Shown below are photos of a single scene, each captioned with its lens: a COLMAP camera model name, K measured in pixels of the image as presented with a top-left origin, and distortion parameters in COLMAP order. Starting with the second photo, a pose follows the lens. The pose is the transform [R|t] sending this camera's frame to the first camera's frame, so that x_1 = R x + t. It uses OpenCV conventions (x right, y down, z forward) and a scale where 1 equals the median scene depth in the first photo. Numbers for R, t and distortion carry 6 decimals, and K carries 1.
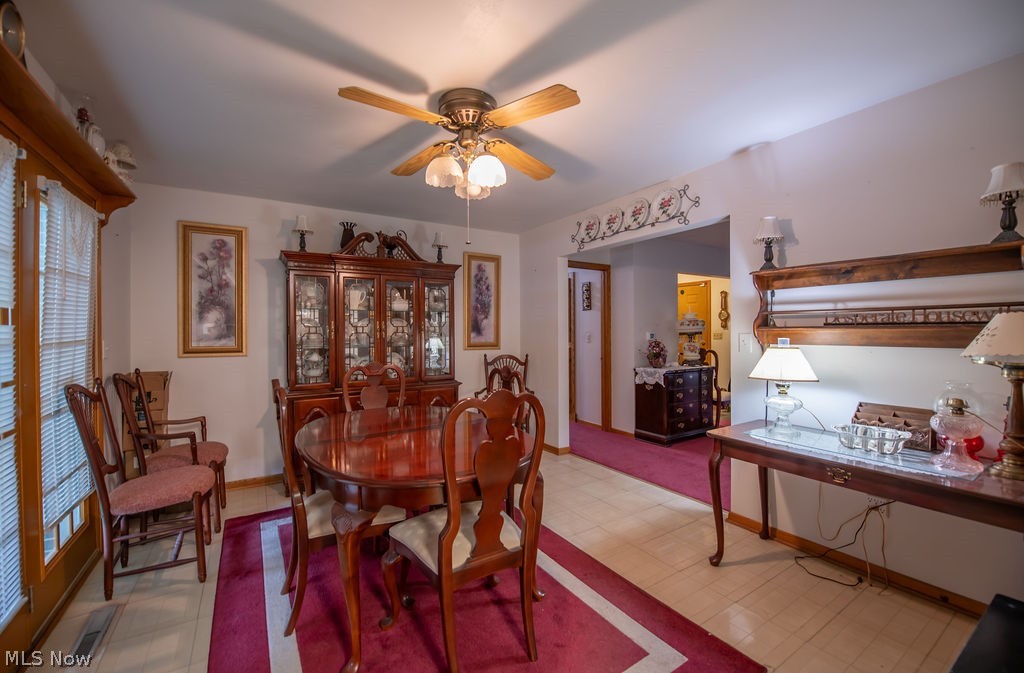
lens RADIAL K [[410.9, 0, 509.2], [0, 410.9, 332.7], [0, 0, 1]] dist [-0.012141, -0.000255]
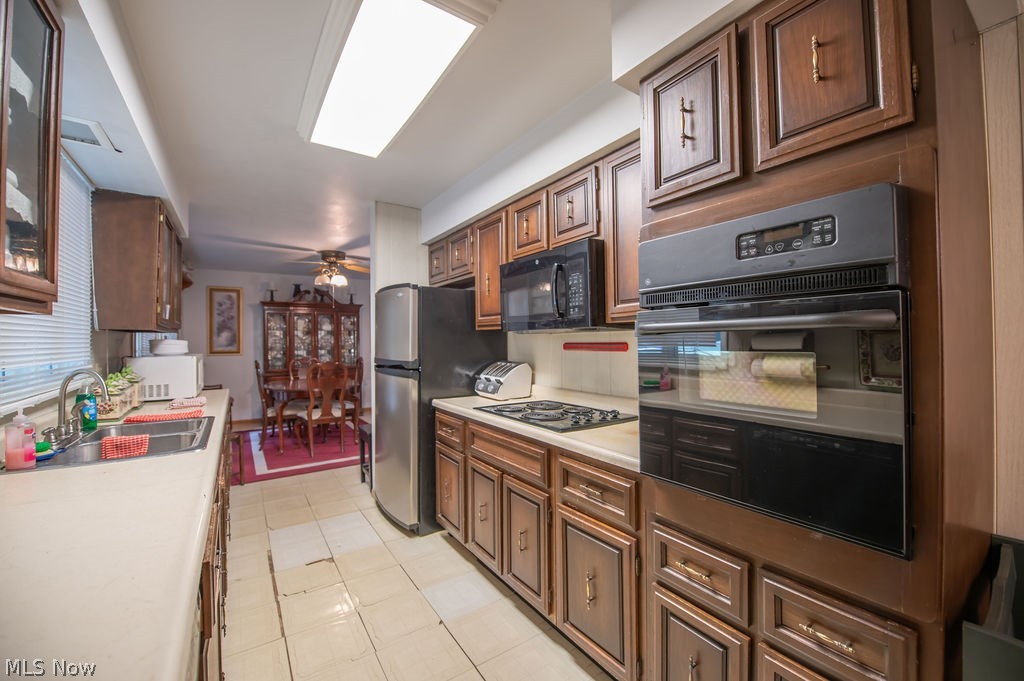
lens RADIAL K [[410.9, 0, 515.2], [0, 410.9, 335.9], [0, 0, 1]] dist [-0.012141, -0.000255]
pose [[0.999481, -0.001808, 0.032161, 0.583749], [0.002067, 0.999965, -0.008045, -0.014693], [-0.032145, 0.008108, 0.999450, -0.970580]]
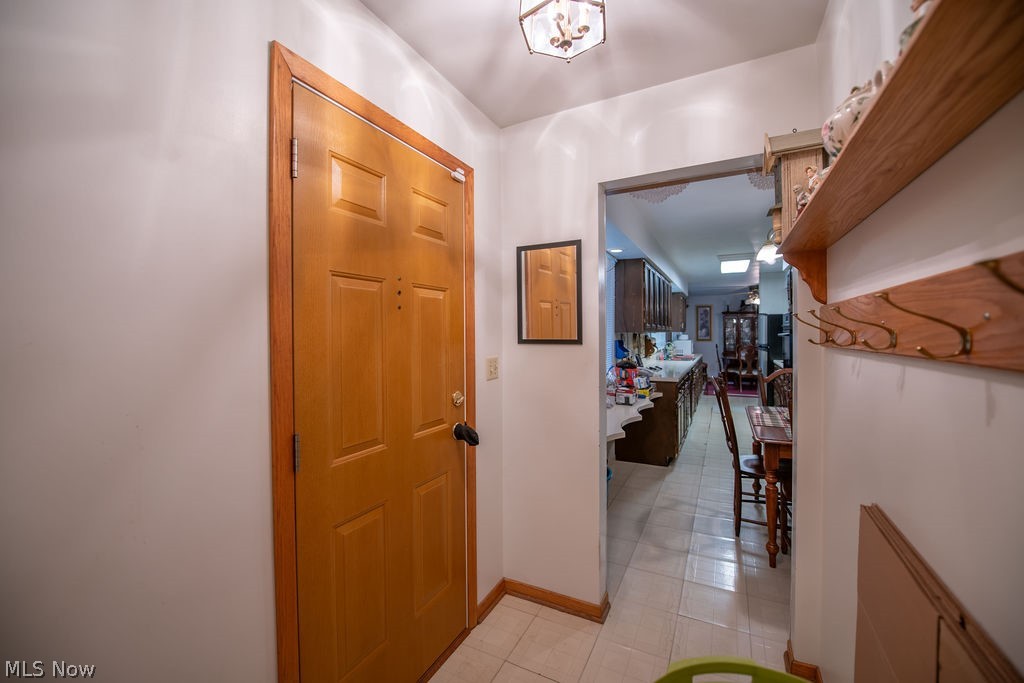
lens RADIAL K [[405.0, 0, 512.4], [0, 405.0, 335.0], [0, 0, 1]] dist [-0.015888, -0.002671]
pose [[0.500651, 0.008760, -0.865605, 1.500801], [0.002947, 0.999926, 0.011824, -0.045091], [0.865644, -0.008470, 0.500588, -2.229555]]
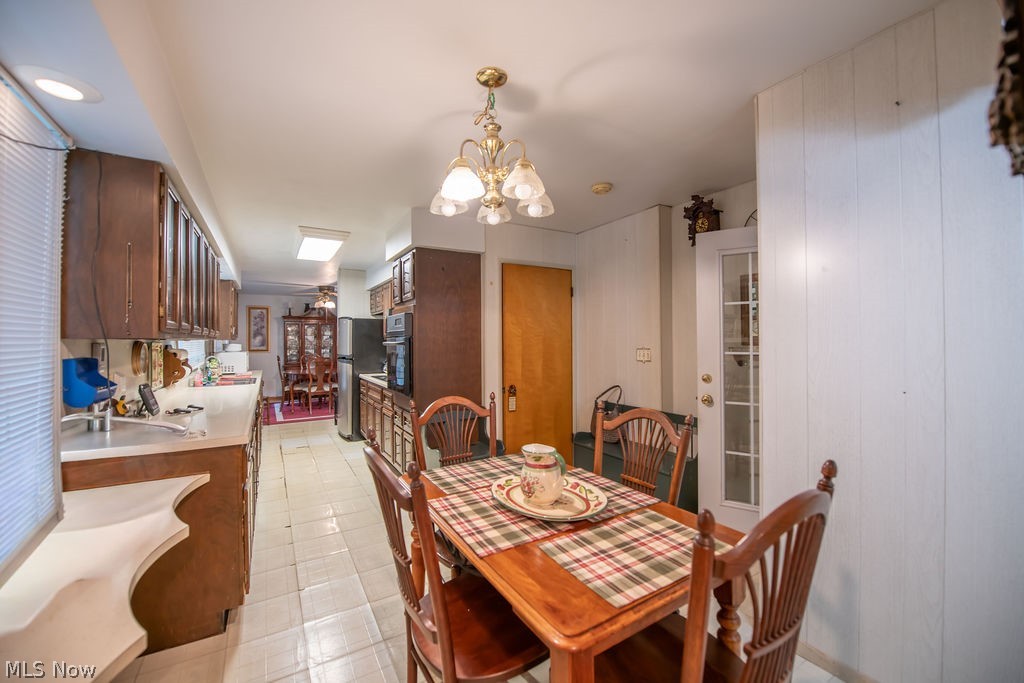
lens RADIAL K [[405.0, 0, 516.5], [0, 405.0, 337.0], [0, 0, 1]] dist [-0.015888, -0.002671]
pose [[0.999936, 0.003290, -0.010792, 1.091830], [-0.003352, 0.999978, -0.005747, -0.037741], [0.010773, 0.005782, 0.999925, -1.763882]]
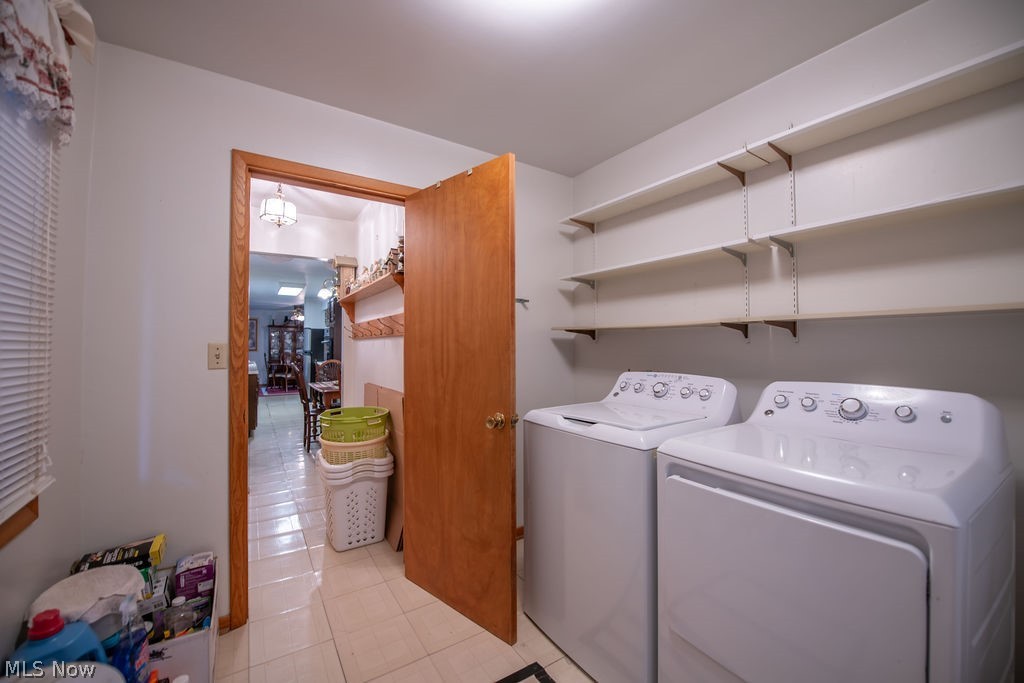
lens RADIAL K [[405.0, 0, 515.2], [0, 405.0, 337.5], [0, 0, 1]] dist [-0.015888, -0.002671]
pose [[0.999806, 0.008127, 0.017928, 1.731303], [-0.007730, 0.999726, -0.022107, -0.010664], [-0.018102, 0.021964, 0.999595, -2.871007]]
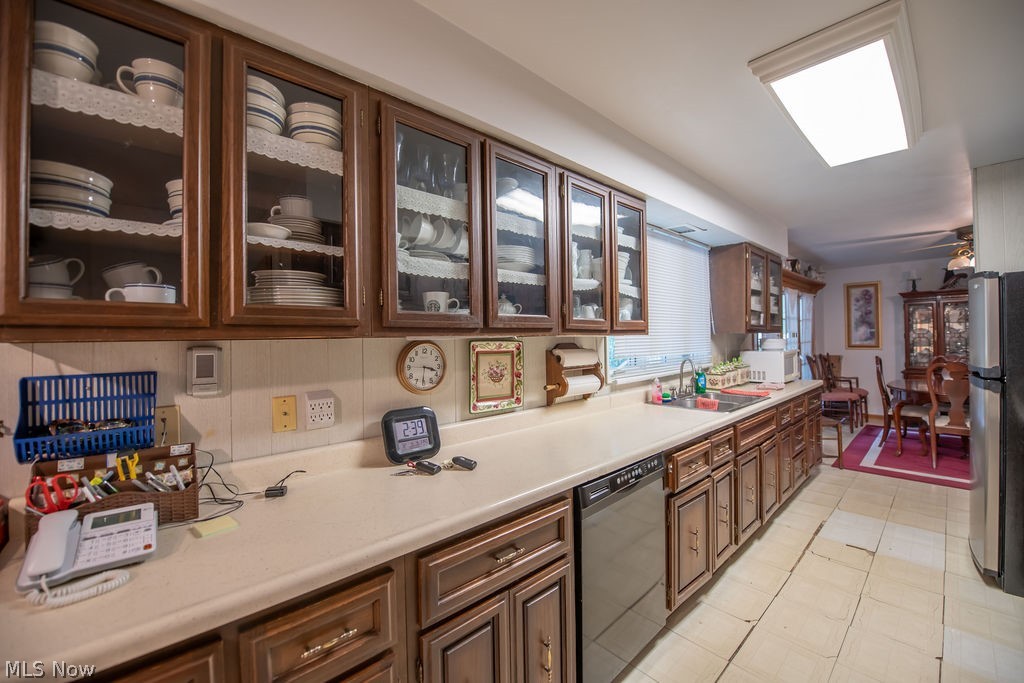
lens RADIAL K [[405.0, 0, 514.8], [0, 405.0, 336.8], [0, 0, 1]] dist [-0.015888, -0.002671]
pose [[0.176606, 0.001388, -0.984281, 0.881880], [0.016091, 0.999861, 0.004297, -0.036656], [0.984150, -0.016597, 0.176559, -1.002446]]
